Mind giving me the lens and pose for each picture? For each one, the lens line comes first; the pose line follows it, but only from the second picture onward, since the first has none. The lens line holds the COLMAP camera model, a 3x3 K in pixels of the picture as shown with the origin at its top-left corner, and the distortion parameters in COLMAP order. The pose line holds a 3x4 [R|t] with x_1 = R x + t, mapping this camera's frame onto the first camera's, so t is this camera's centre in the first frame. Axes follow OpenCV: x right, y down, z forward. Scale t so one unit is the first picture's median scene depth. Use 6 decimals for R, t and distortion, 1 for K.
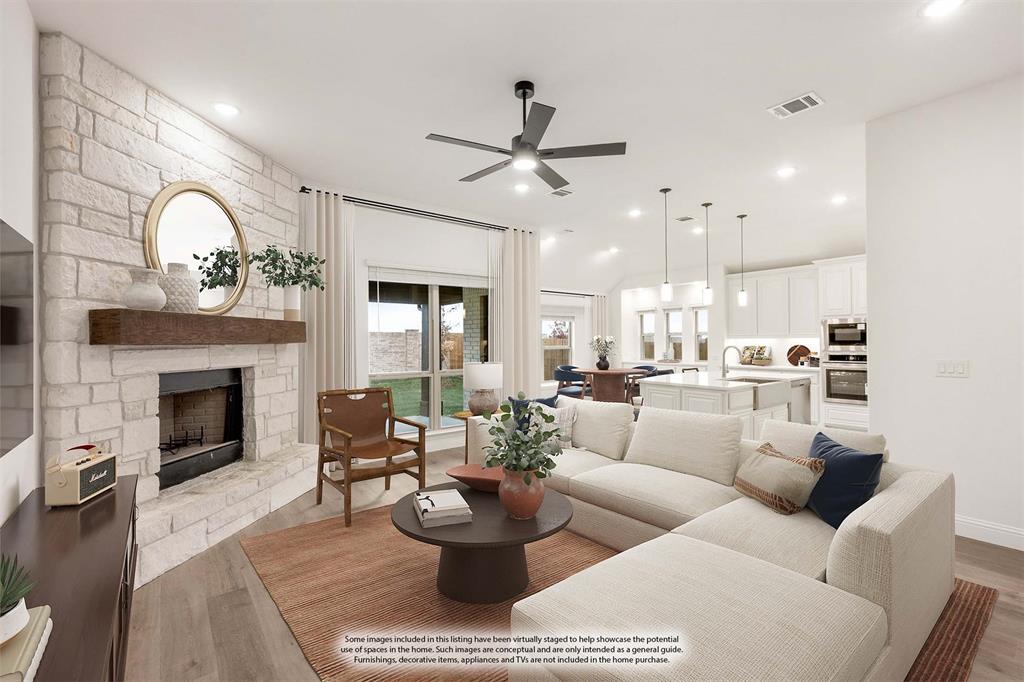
lens RADIAL K [[433.8, 0, 510.5], [0, 433.8, 338.5], [0, 0, 1]] dist [0.001318, -0.000049]
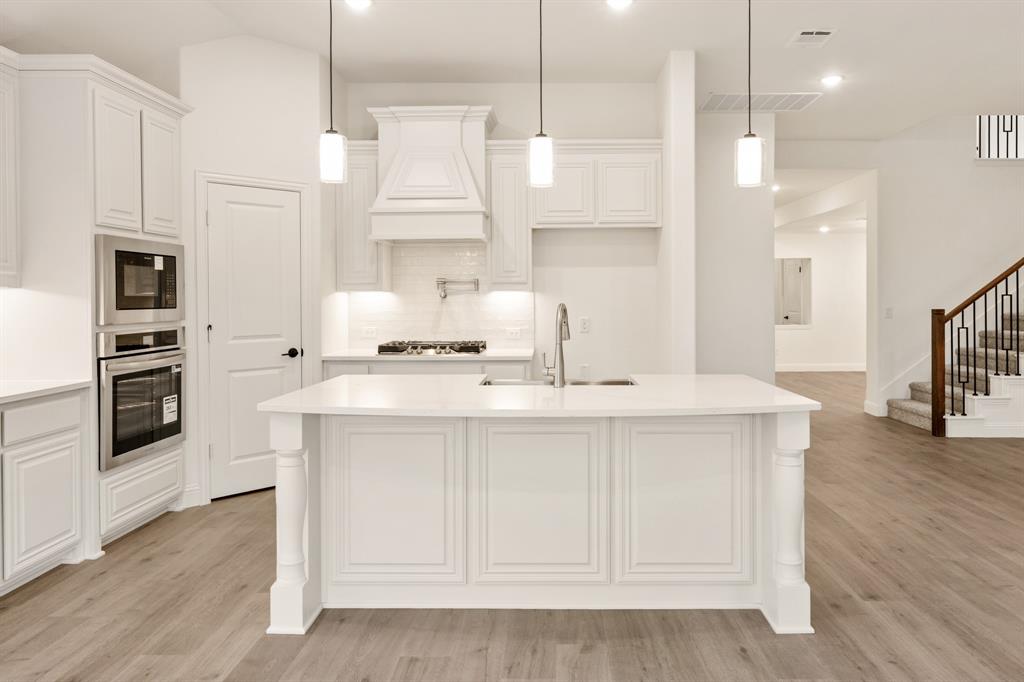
lens RADIAL K [[695.7, 0, 512.7], [0, 695.7, 306.4], [0, 0, 1]] dist [-0.001075, 0.001547]
pose [[-0.789782, -0.000921, 0.613387, 0.191425], [0.003799, 0.999972, 0.006393, 0.015286], [-0.613376, 0.007379, -0.789757, 1.870999]]
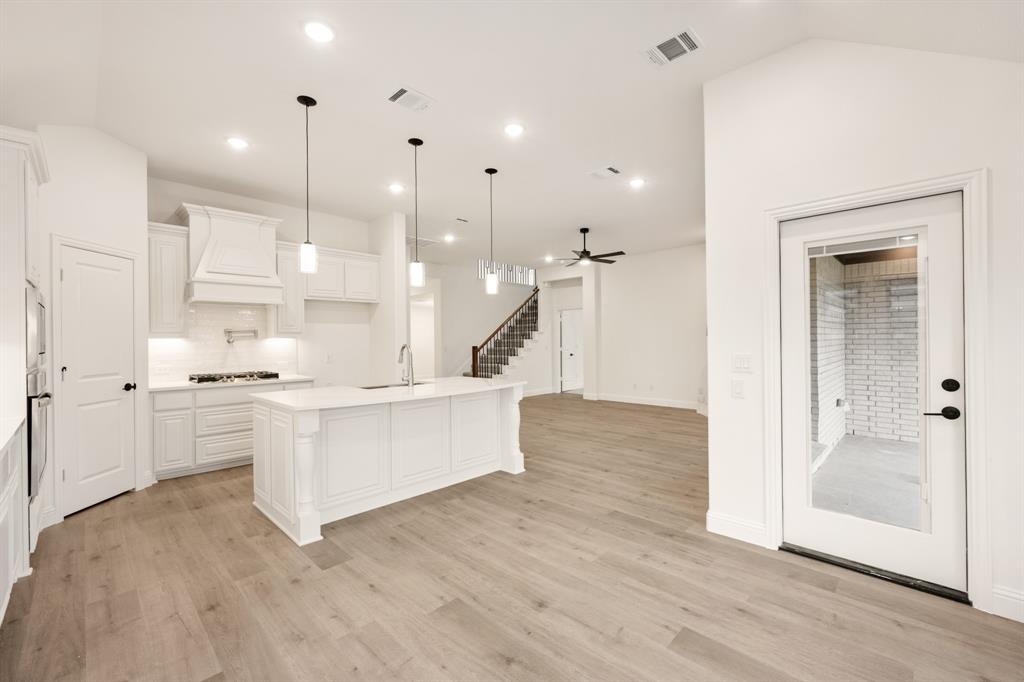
lens RADIAL K [[433.8, 0, 510.5], [0, 433.8, 338.5], [0, 0, 1]] dist [0.001318, -0.000049]
pose [[-0.989302, 0.013361, -0.145267, 0.554275], [0.014547, 0.999869, -0.007106, 0.015347], [0.145153, -0.009143, -0.989367, 2.218492]]
